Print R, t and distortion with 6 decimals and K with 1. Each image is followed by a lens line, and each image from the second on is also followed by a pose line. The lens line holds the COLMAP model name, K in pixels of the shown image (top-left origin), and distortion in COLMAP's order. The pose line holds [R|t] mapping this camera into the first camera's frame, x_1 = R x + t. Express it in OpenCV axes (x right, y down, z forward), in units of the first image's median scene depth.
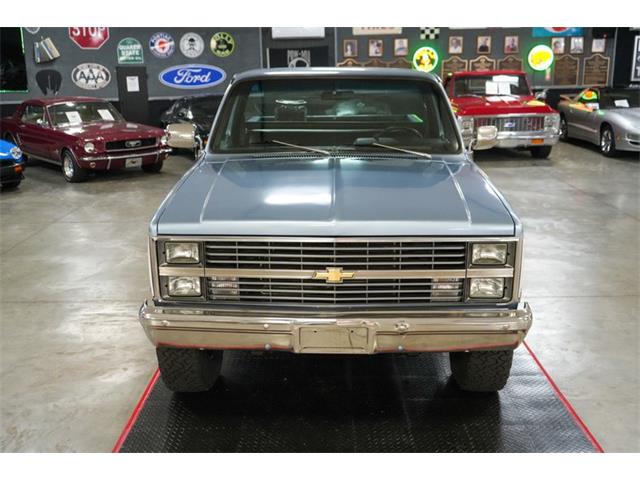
lens RADIAL K [[689.8, 0, 320.0], [0, 689.8, 240.0], [0, 0, 1]] dist [0.006527, 0.004212]
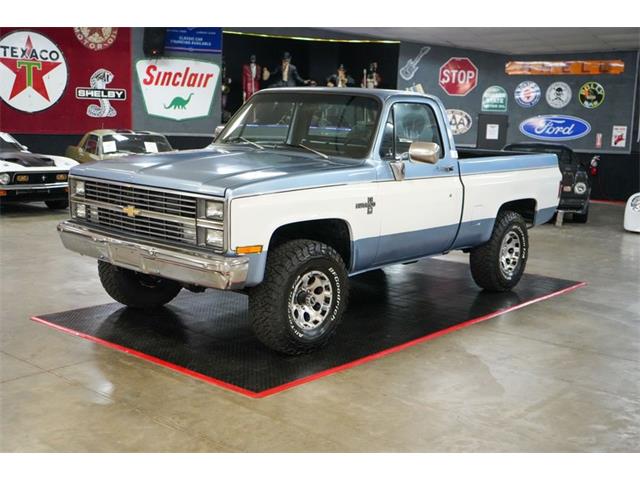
lens RADIAL K [[808.9, 0, 320.0], [0, 808.9, 240.0], [0, 0, 1]] dist [-0.018867, -0.016887]
pose [[0.770609, 0.135854, -0.622660, 0.360145], [-0.205198, 0.977878, -0.040599, 0.025446], [0.603370, 0.159055, 0.781439, -0.016373]]
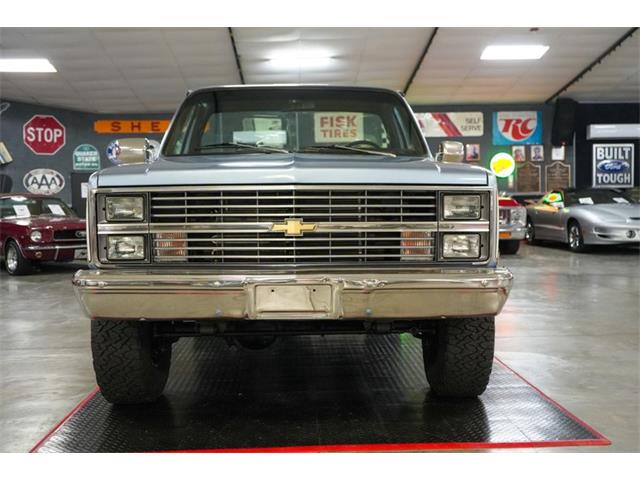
lens RADIAL K [[718.8, 0, 320.0], [0, 718.8, 240.0], [0, 0, 1]] dist [0.003756, 0.008175]
pose [[0.998682, -0.003982, 0.051163, 0.001811], [0.014329, 0.978969, -0.203507, 0.068008], [-0.049277, 0.203972, 0.977736, 0.021337]]
